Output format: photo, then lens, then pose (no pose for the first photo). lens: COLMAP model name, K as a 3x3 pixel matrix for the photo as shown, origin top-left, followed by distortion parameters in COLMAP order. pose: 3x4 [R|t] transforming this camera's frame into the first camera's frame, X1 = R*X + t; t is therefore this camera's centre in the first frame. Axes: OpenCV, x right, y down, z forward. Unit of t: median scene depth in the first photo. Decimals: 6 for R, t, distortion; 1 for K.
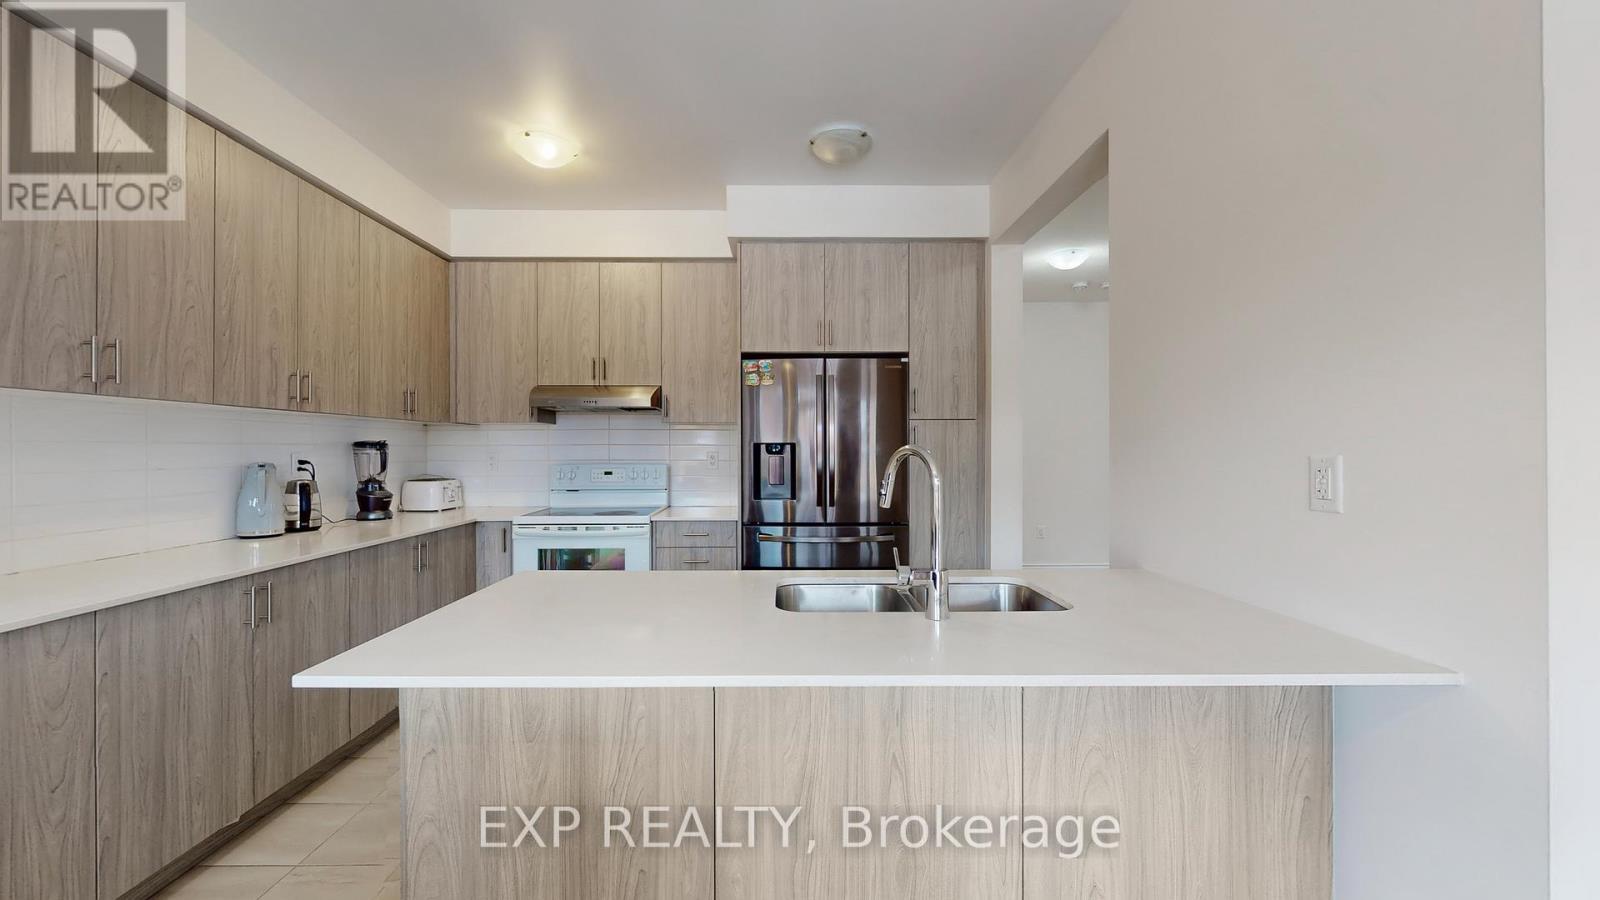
lens RADIAL K [[621.5, 0, 790.6], [0, 621.5, 451.7], [0, 0, 1]] dist [0.002773, 0.000505]
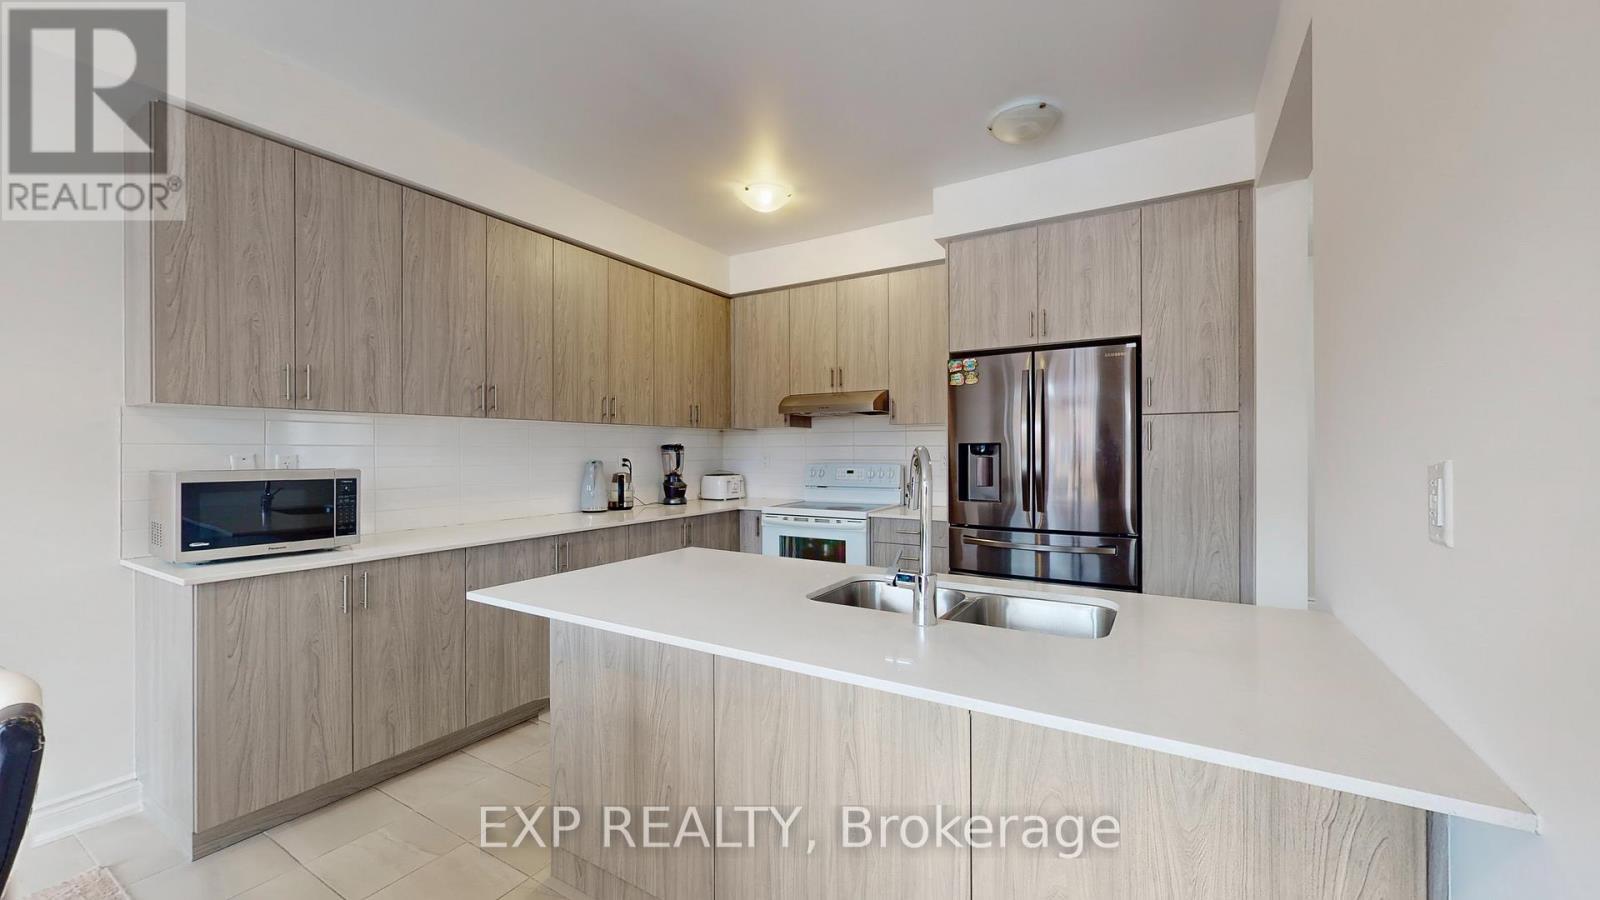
lens RADIAL K [[621.5, 0, 799.3], [0, 621.5, 451.7], [0, 0, 1]] dist [0.002773, 0.000505]
pose [[0.847280, -0.000668, -0.531146, 0.253126], [0.000724, 1.000000, -0.000103, -0.001102], [0.531146, -0.000298, 0.847280, 0.029738]]
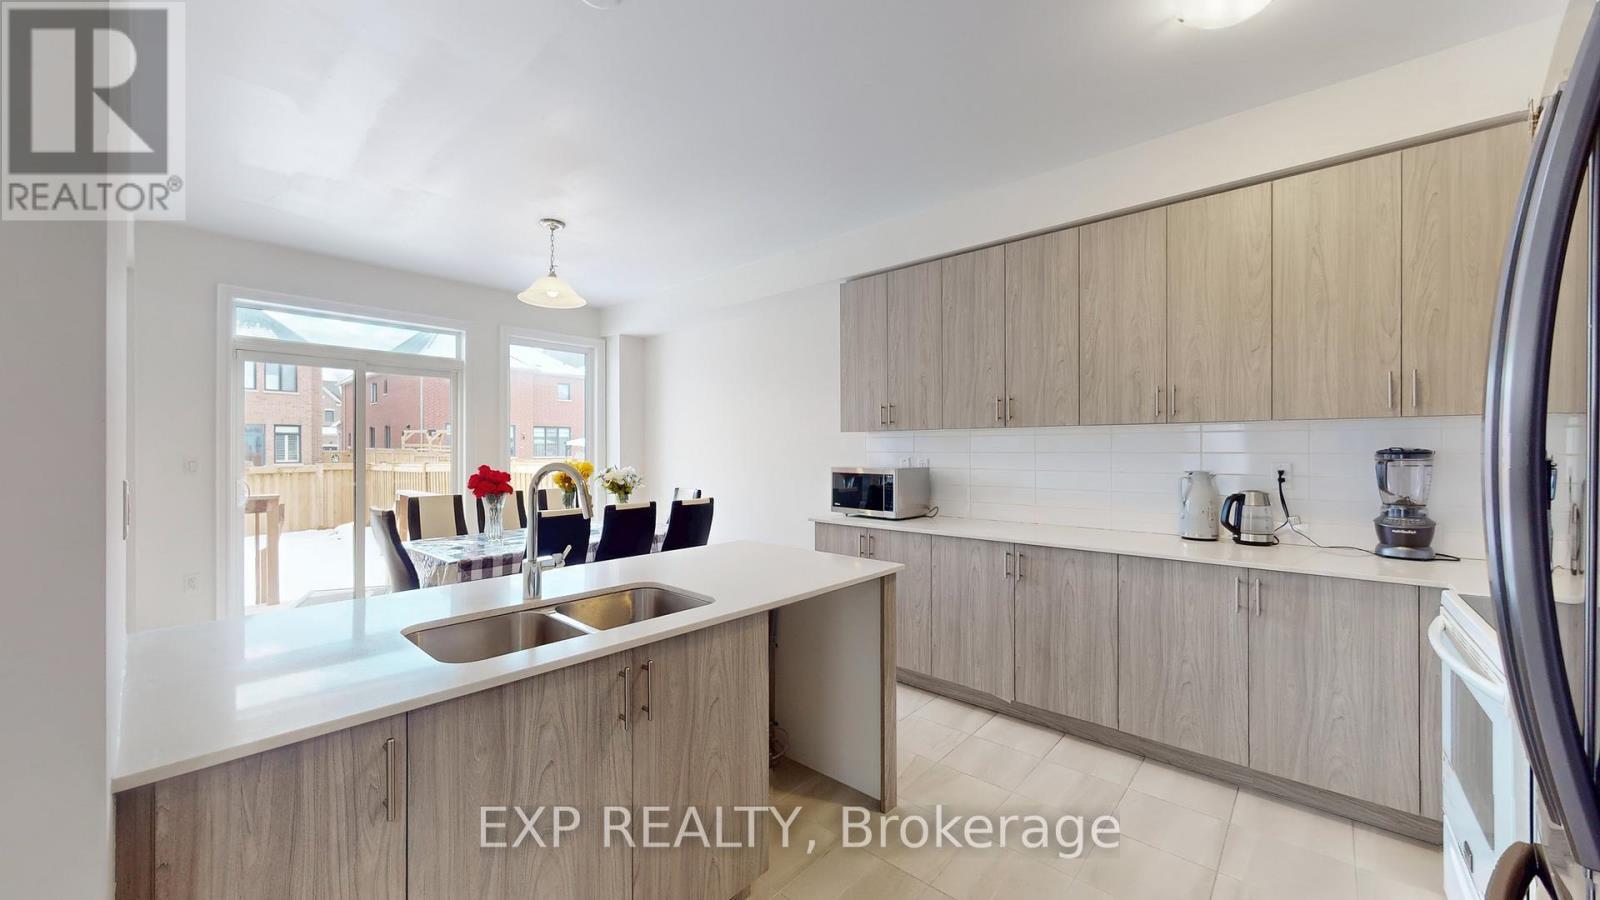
lens RADIAL K [[621.5, 0, 789.3], [0, 621.5, 452.5], [0, 0, 1]] dist [0.002773, 0.000505]
pose [[-0.703240, 0.003074, -0.710946, 0.344662], [-0.000217, 0.999990, 0.004539, -0.015109], [0.710953, 0.003347, -0.703232, 1.020301]]
